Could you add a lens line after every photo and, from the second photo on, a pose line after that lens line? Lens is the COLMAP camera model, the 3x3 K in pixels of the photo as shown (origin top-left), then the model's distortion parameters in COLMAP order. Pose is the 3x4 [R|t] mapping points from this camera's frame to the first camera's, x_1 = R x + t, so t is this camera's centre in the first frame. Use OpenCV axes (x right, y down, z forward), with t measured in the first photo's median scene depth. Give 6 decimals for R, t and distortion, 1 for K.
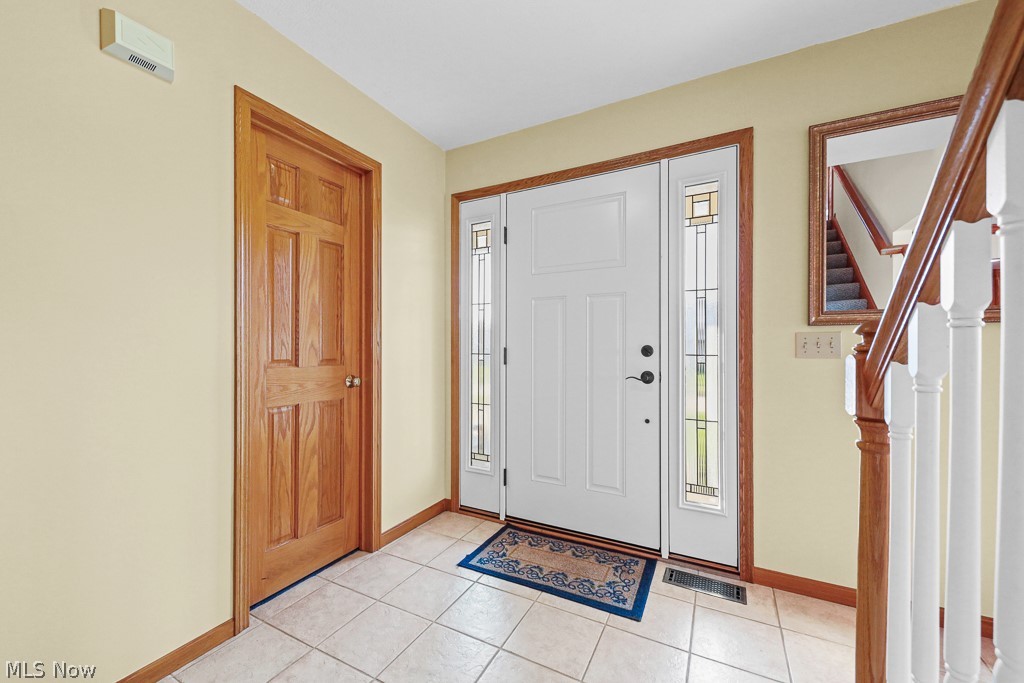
lens RADIAL K [[397.2, 0, 511.1], [0, 397.2, 350.5], [0, 0, 1]] dist [0.015485, -0.010059]
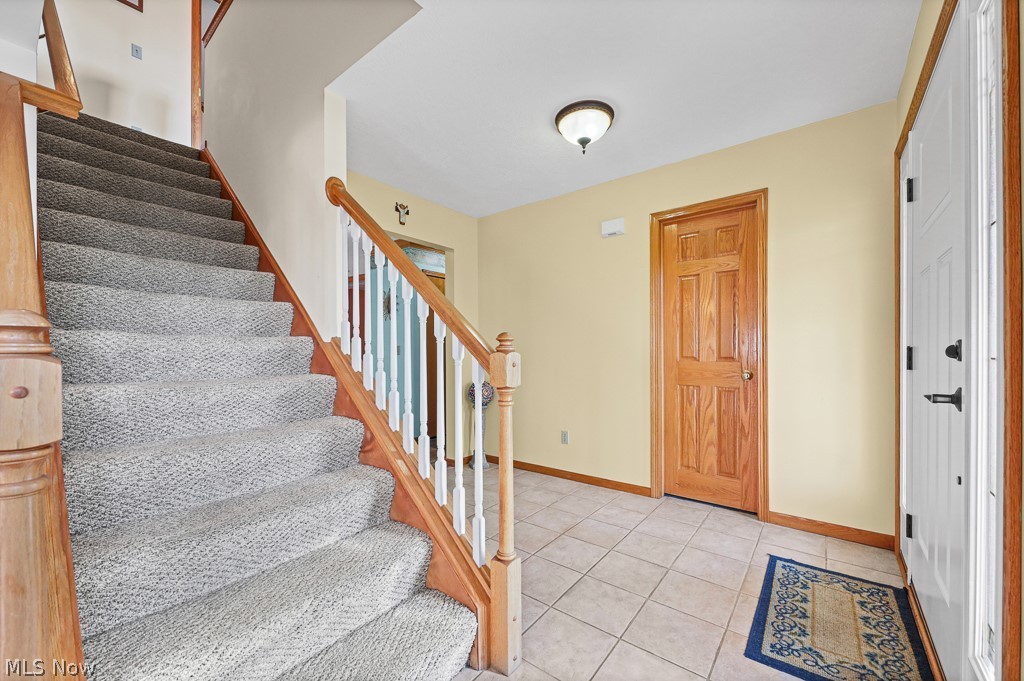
lens RADIAL K [[397.2, 0, 511.1], [0, 397.2, 349.5], [0, 0, 1]] dist [0.015485, -0.010059]
pose [[-0.161194, 0.003200, -0.986918, 1.047522], [0.001029, 0.999995, 0.003074, -0.009441], [0.986922, -0.000520, -0.161196, 0.511307]]
